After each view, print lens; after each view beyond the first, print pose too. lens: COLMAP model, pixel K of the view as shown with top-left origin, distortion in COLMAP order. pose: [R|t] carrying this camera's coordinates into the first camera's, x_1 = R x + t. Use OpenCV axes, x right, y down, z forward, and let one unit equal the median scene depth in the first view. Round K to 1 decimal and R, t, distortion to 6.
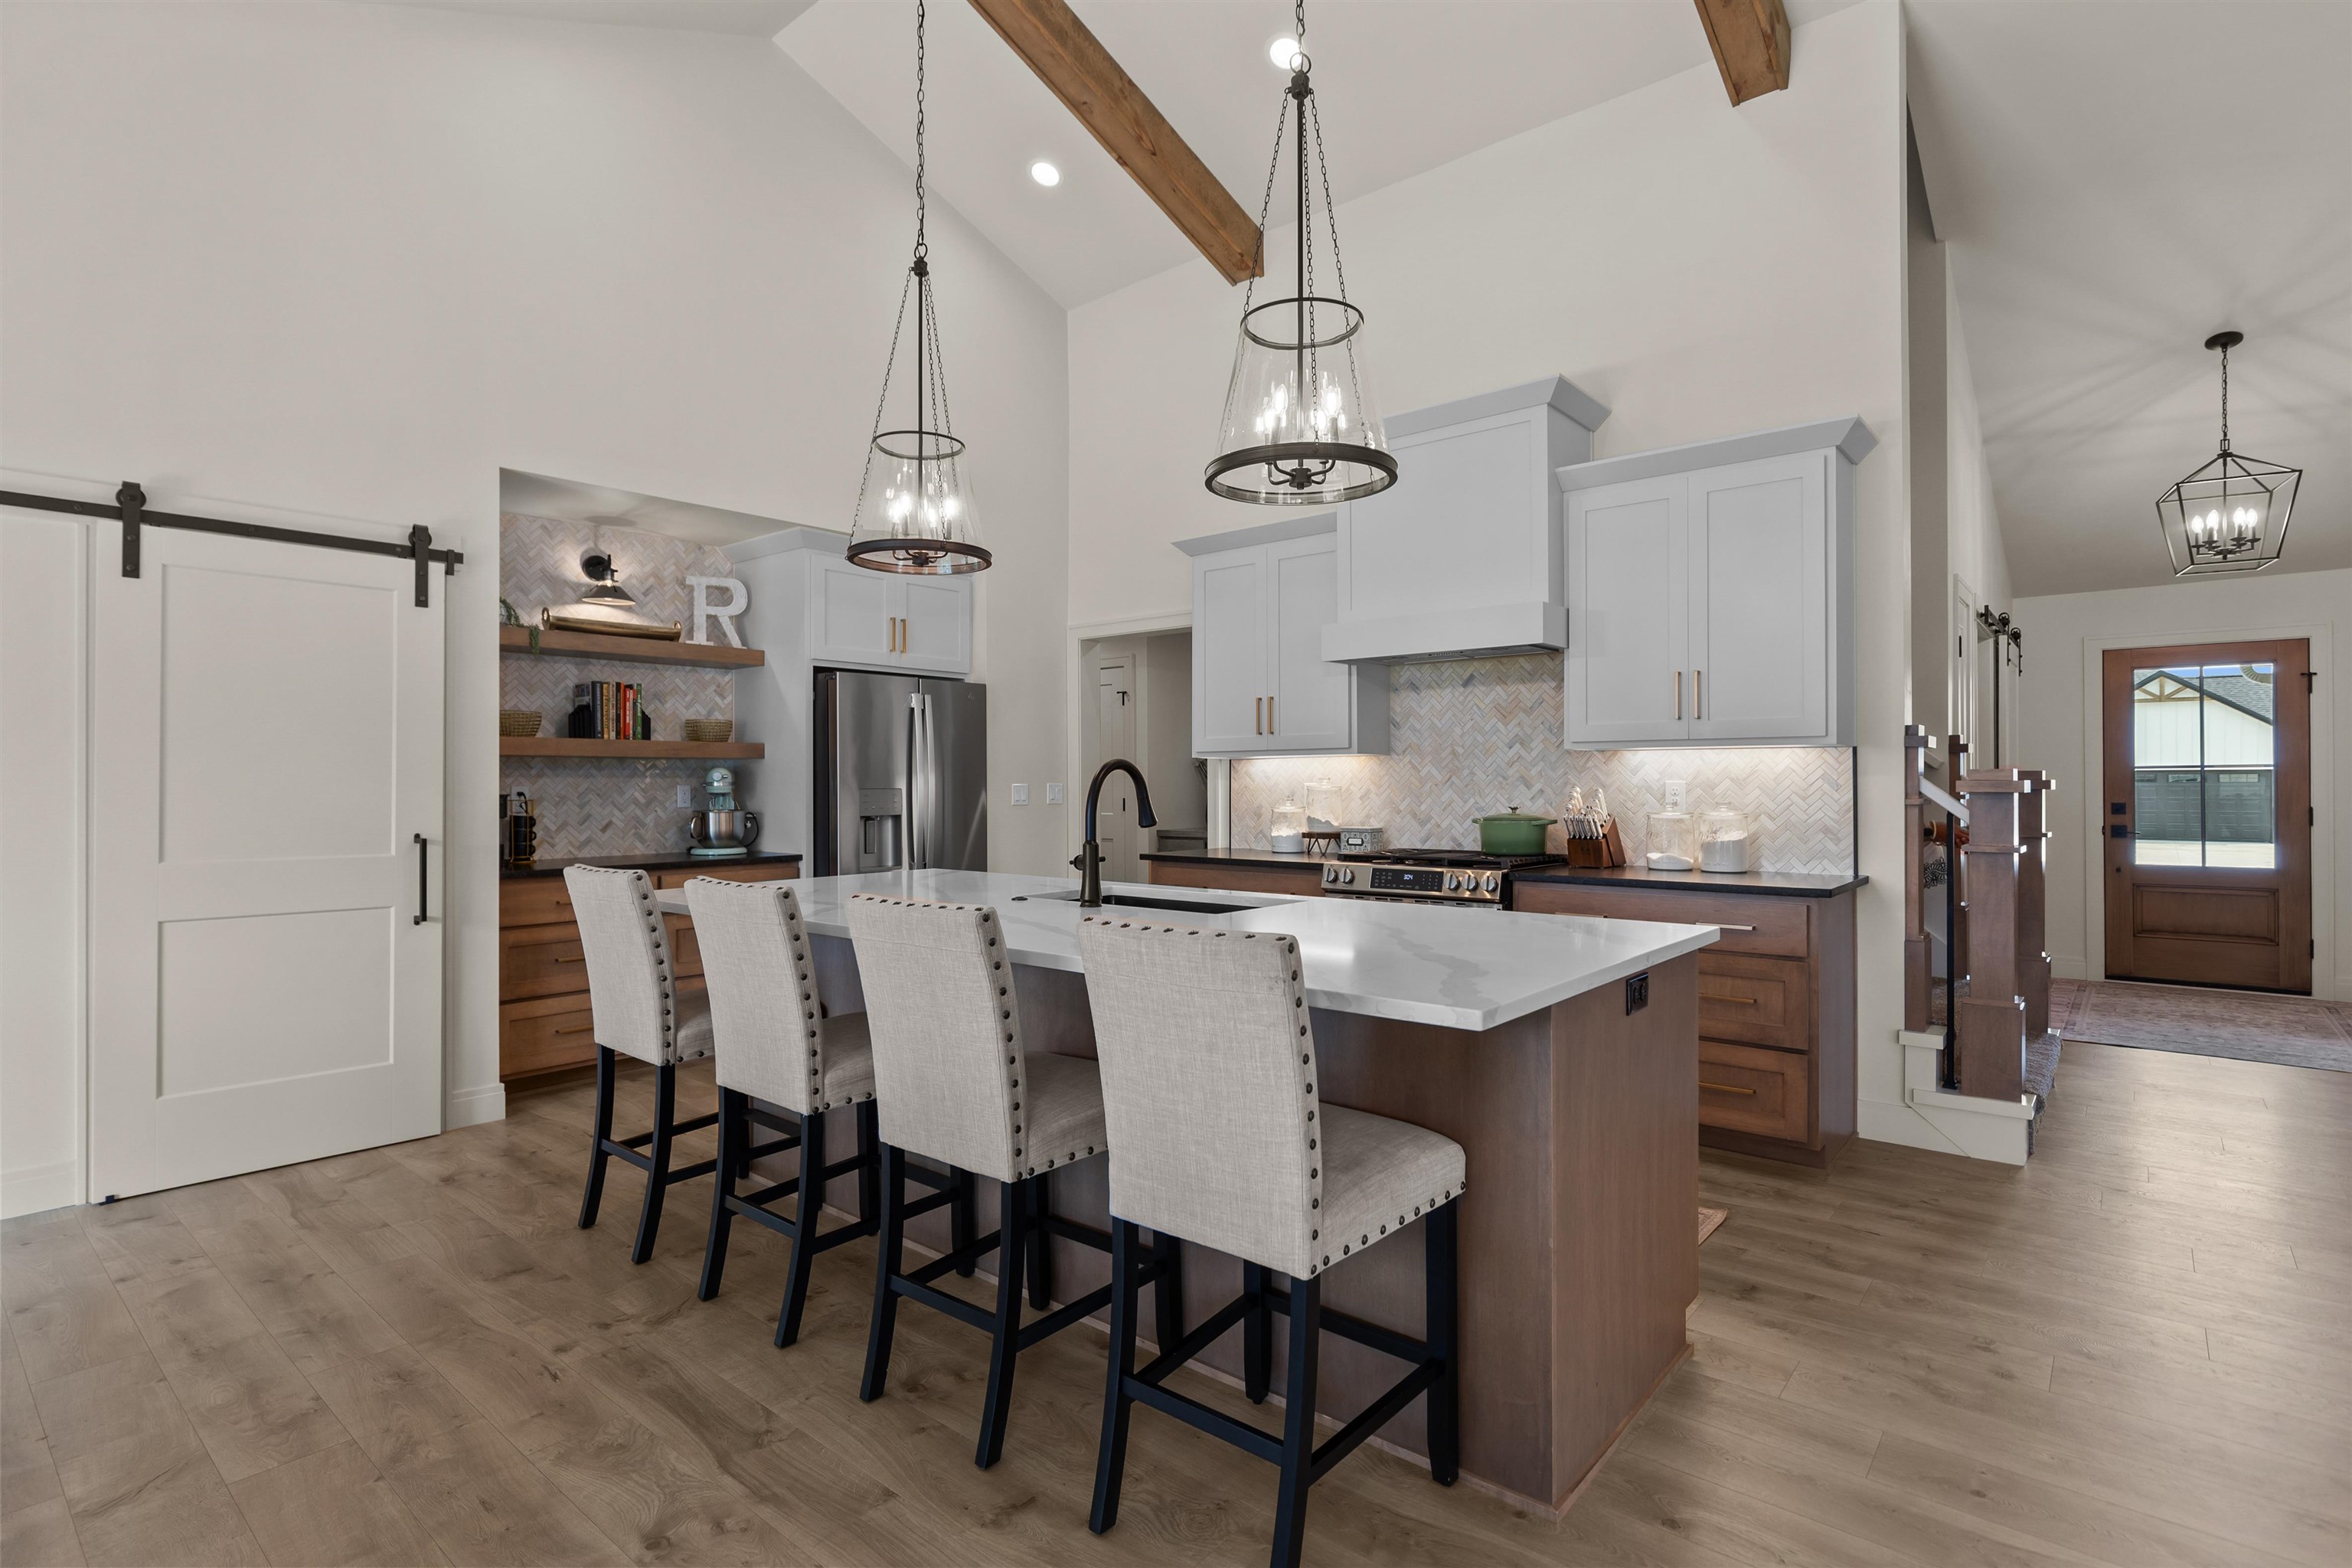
lens RADIAL K [[1135.1, 0, 1175.5], [0, 1135.1, 794.4], [0, 0, 1]] dist [-0.002606, -0.001351]
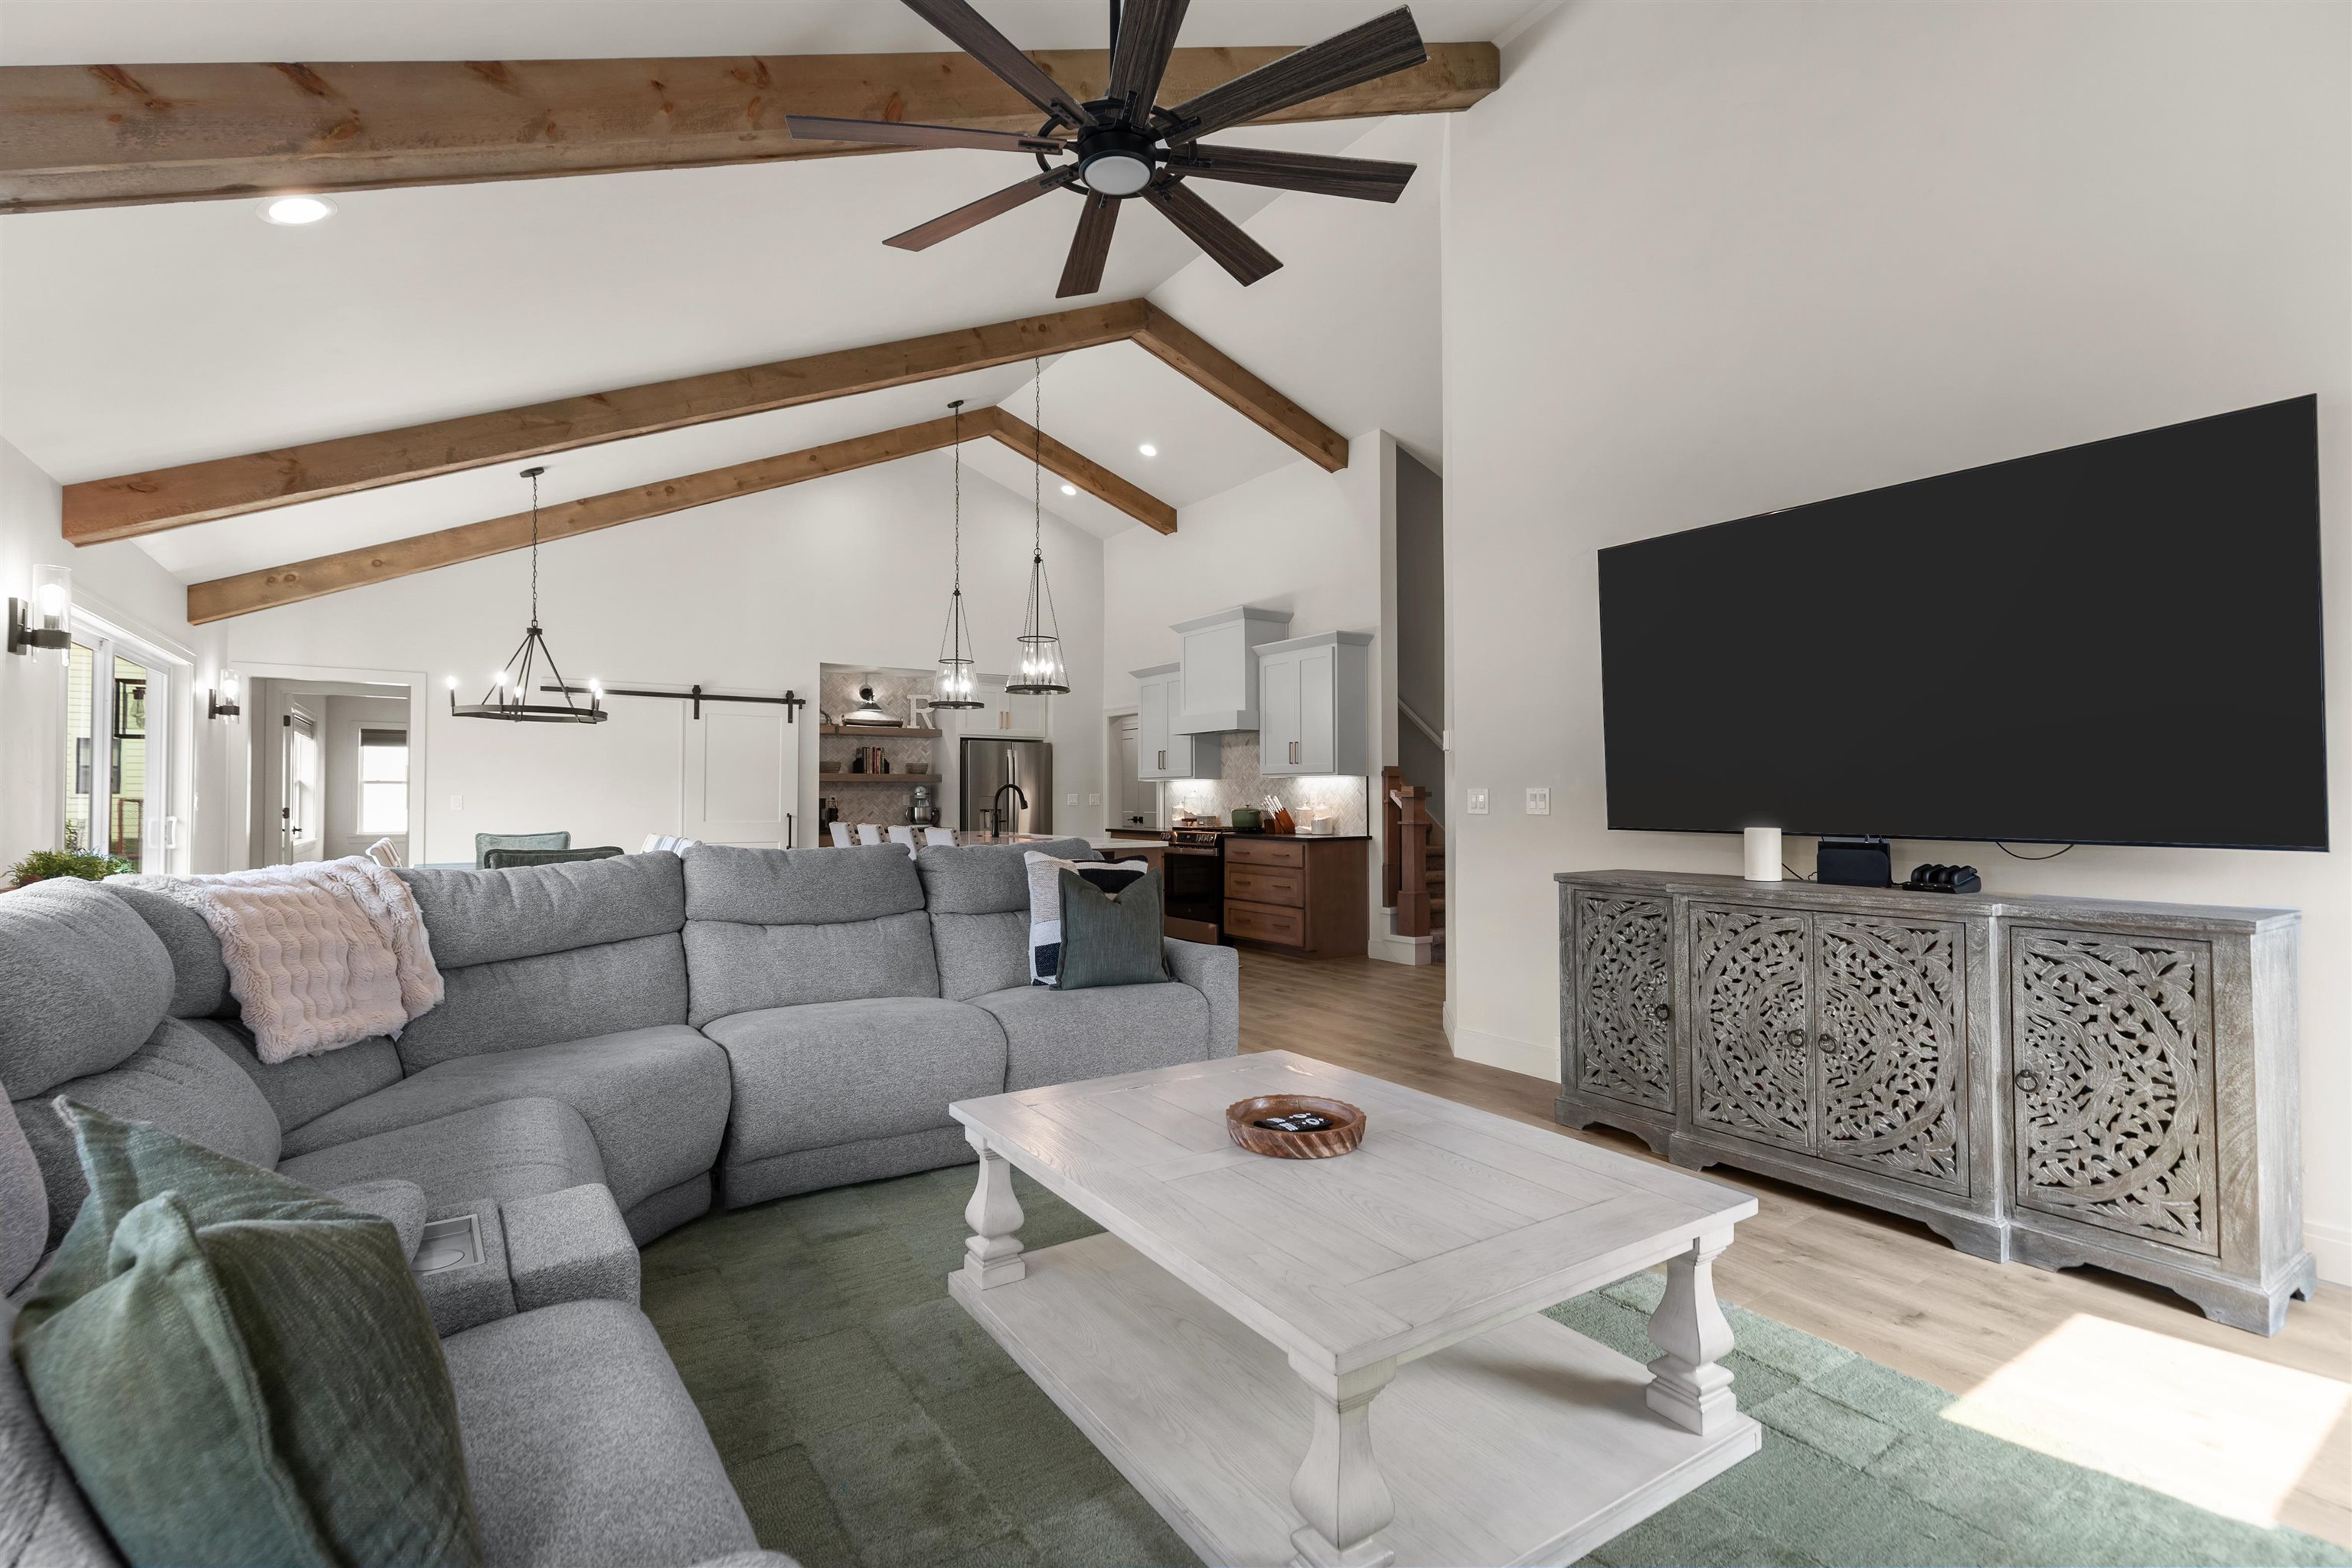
lens RADIAL K [[1069.8, 0, 1183.7], [0, 1069.8, 781.6], [0, 0, 1]] dist [0.010128, -0.001794]
pose [[0.963867, -0.003460, -0.266362, 0.638325], [-0.003695, 0.999646, -0.026354, 0.018973], [0.266359, 0.026385, 0.963513, -0.831127]]
